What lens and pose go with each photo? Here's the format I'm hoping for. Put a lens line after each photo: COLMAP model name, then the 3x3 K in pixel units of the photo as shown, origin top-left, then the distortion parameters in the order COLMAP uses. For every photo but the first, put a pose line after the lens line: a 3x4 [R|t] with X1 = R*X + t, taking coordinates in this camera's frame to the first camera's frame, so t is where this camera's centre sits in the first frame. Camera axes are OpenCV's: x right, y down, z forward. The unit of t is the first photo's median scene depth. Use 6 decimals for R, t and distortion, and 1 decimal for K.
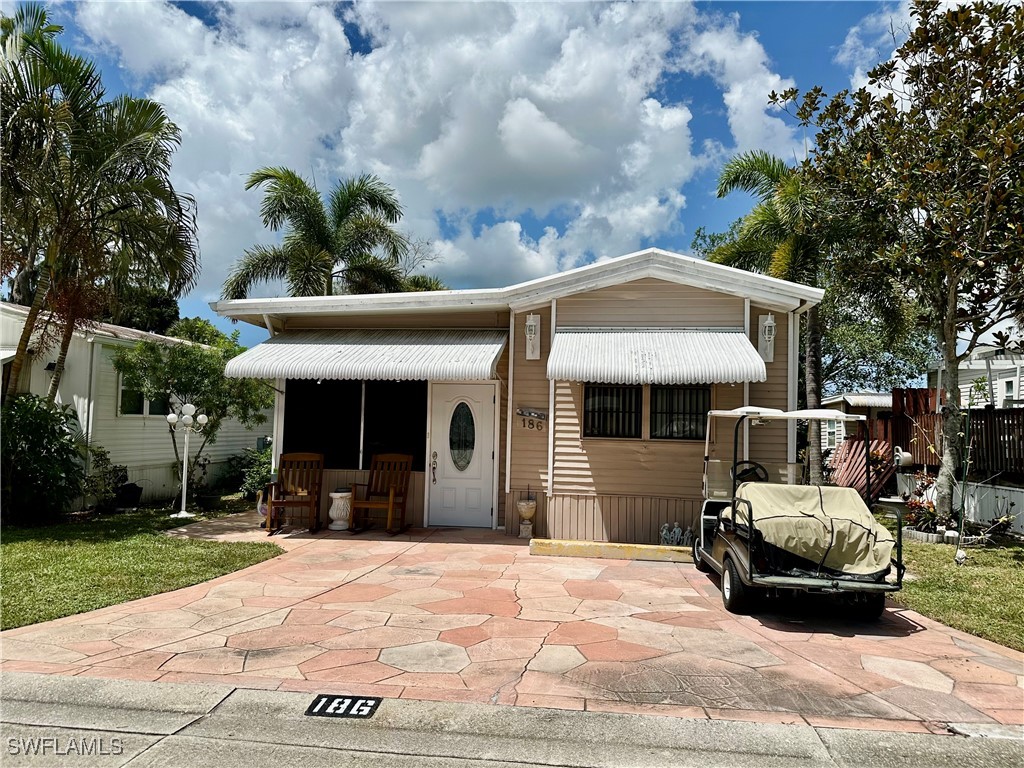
lens RADIAL K [[729.9, 0, 509.6], [0, 729.9, 385.5], [0, 0, 1]] dist [0.048281, -0.043881]
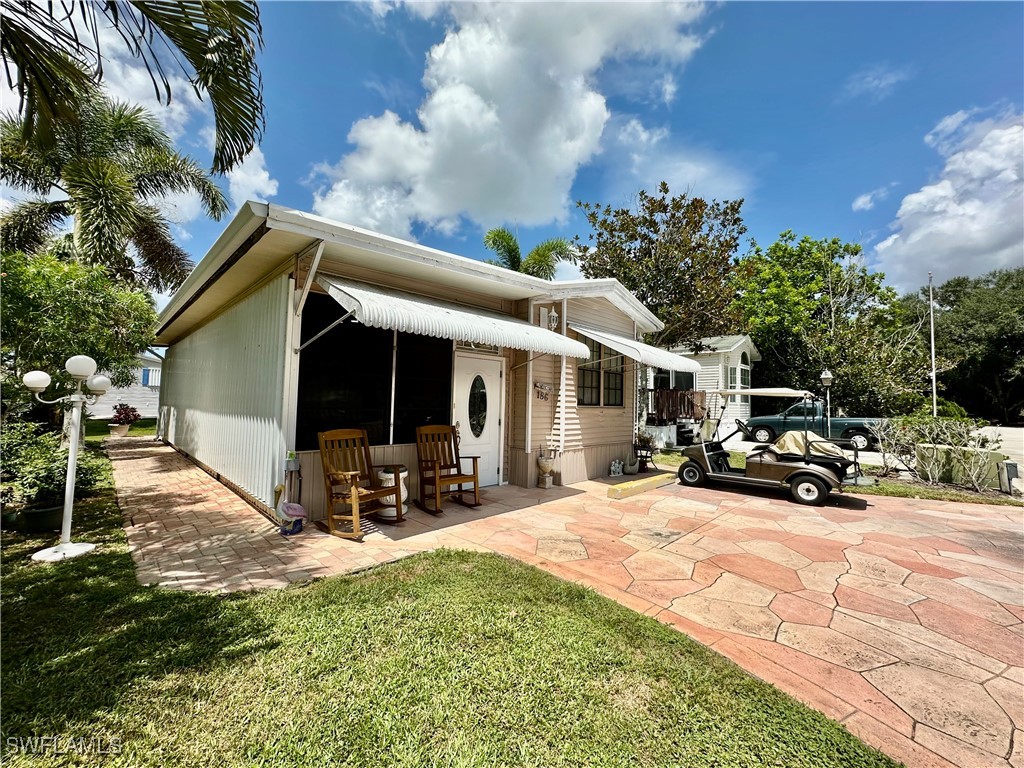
lens RADIAL K [[413.0, 0, 511.7], [0, 413.0, 386.1], [0, 0, 1]] dist [-0.003394, 0.000590]
pose [[0.609533, 0.023646, 0.792408, -0.534406], [-0.051891, 0.998602, 0.010116, 0.030714], [-0.791060, -0.047285, 0.609908, 0.587292]]
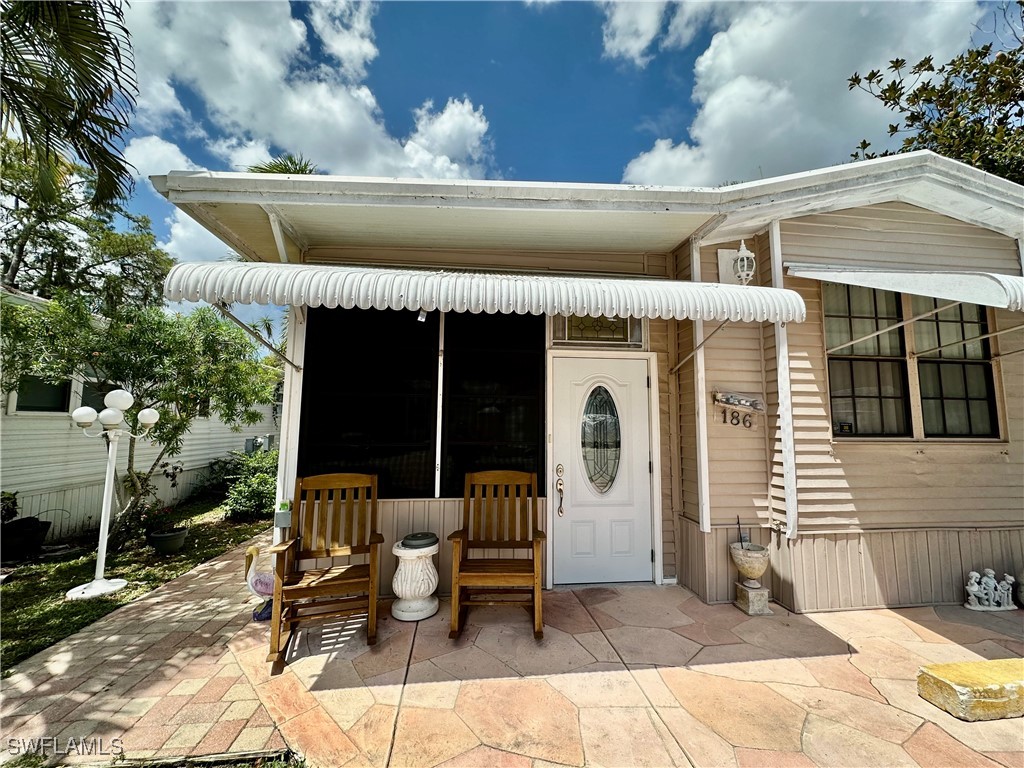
lens RADIAL K [[413.0, 0, 508.9], [0, 413.0, 380.5], [0, 0, 1]] dist [-0.003394, 0.000590]
pose [[0.972094, 0.011396, 0.234316, -0.233569], [-0.000151, 0.998850, -0.047952, 0.036295], [-0.234593, 0.046579, 0.970977, 0.668920]]
